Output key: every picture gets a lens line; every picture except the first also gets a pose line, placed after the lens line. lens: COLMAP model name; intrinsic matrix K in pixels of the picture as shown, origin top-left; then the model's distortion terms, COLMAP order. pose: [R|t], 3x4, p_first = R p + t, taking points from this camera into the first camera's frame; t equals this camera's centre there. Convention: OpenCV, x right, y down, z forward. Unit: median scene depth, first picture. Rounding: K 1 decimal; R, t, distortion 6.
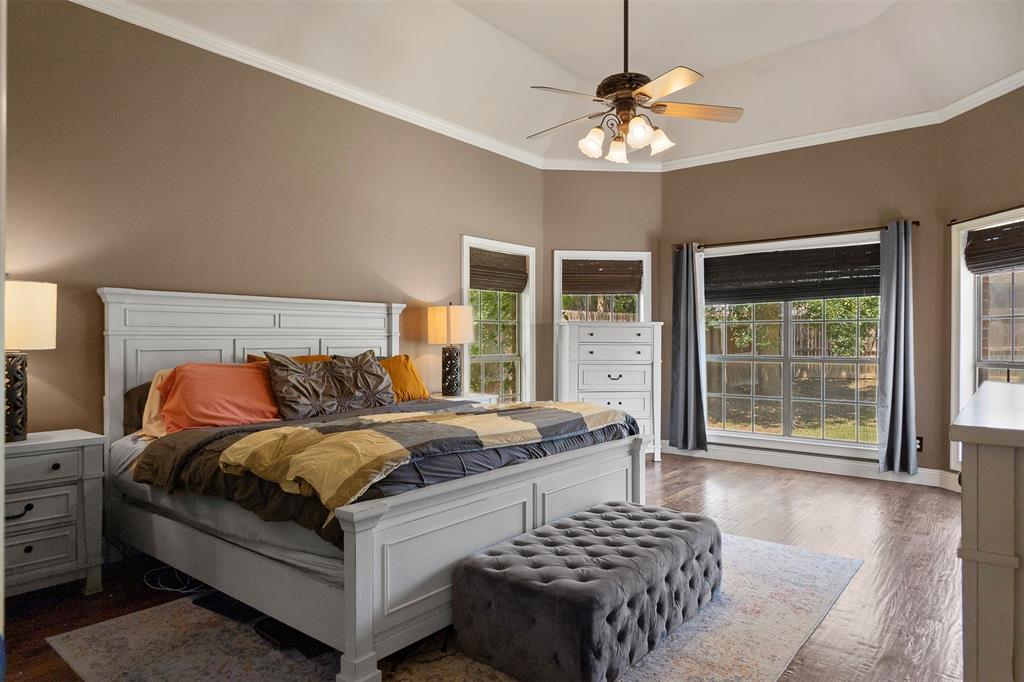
lens RADIAL K [[631.2, 0, 511.3], [0, 631.2, 339.3], [0, 0, 1]] dist [0.008486, -0.003610]
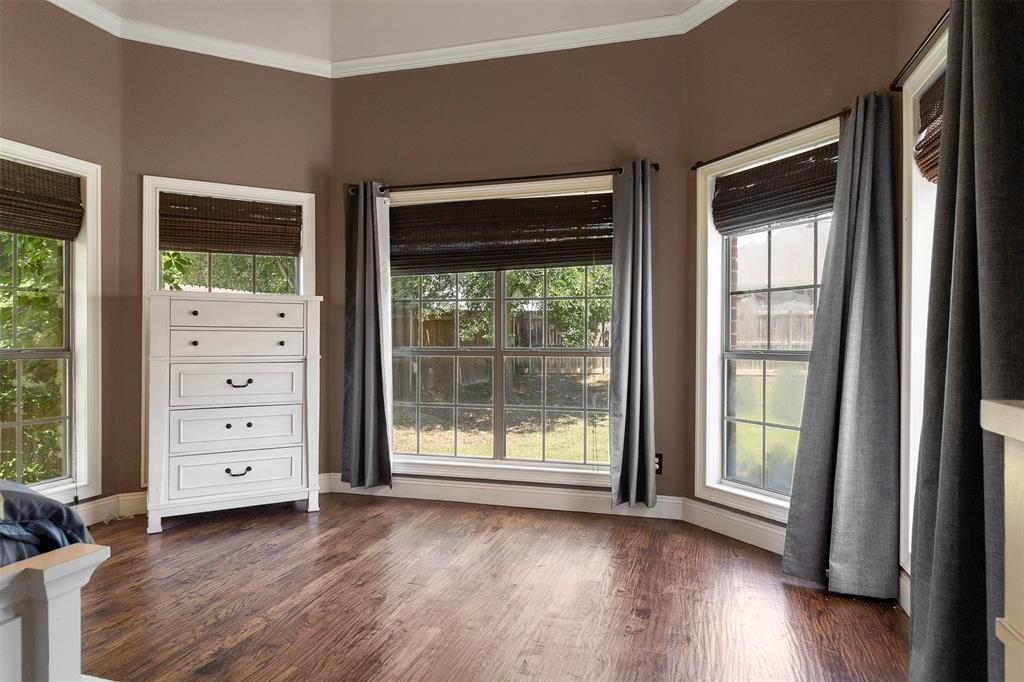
lens RADIAL K [[631.2, 0, 512.6], [0, 631.2, 341.2], [0, 0, 1]] dist [0.008486, -0.003610]
pose [[0.927672, -0.002807, 0.373384, 0.179174], [0.000183, 0.999975, 0.007064, 0.014287], [-0.373395, -0.006485, 0.927650, 0.323214]]
